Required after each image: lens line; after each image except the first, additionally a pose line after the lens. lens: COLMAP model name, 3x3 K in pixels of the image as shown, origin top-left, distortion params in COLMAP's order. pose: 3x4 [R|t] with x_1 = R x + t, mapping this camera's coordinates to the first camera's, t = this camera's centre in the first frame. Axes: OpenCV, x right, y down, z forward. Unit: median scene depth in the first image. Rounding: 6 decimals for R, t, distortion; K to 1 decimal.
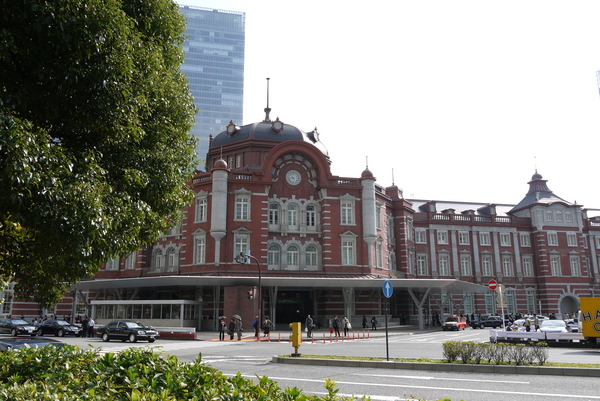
lens RADIAL K [[493.4, 0, 300.0], [0, 493.4, 200.5], [0, 0, 1]] dist [-0.037610, 0.003211]
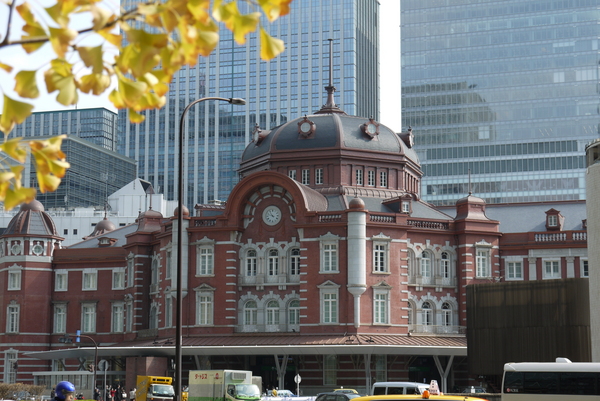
lens RADIAL K [[1227.9, 0, 300.0], [0, 1227.9, 200.5], [0, 0, 1]] dist [0.016959, 0.067312]
pose [[0.856259, -0.070234, -0.511750, 0.846435], [0.111486, 0.992491, 0.050326, -0.134039], [0.504372, -0.100145, 0.857659, -0.552545]]
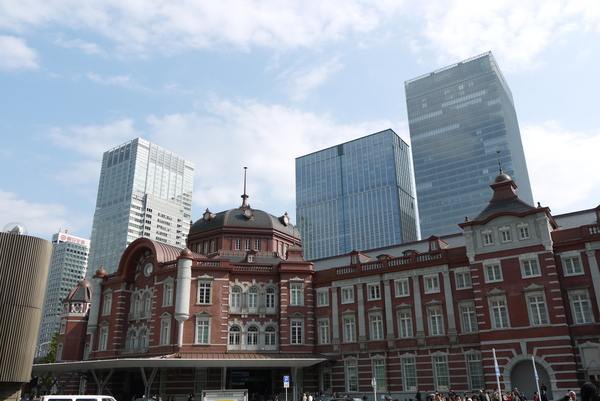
lens RADIAL K [[493.4, 0, 300.0], [0, 493.4, 200.5], [0, 0, 1]] dist [-0.037610, 0.003211]
pose [[0.677176, -0.271246, -0.684001, 0.847972], [0.179472, 0.962388, -0.203961, 0.076768], [0.713598, 0.015359, 0.700387, 0.363030]]
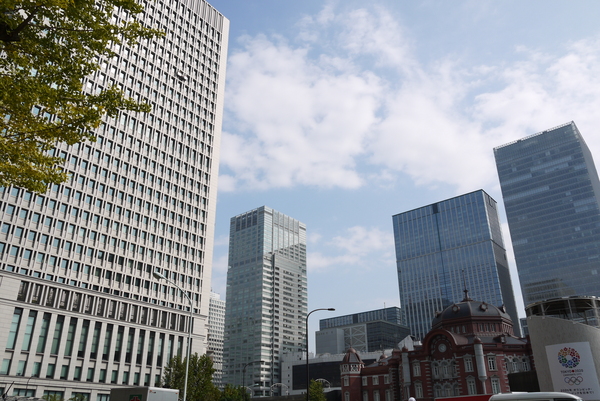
lens RADIAL K [[493.4, 0, 300.0], [0, 493.4, 200.5], [0, 0, 1]] dist [-0.037610, 0.003211]
pose [[0.604152, -0.339066, -0.721134, 0.979356], [0.187100, 0.940019, -0.285234, -0.116680], [0.774593, 0.037400, 0.631354, -0.518203]]
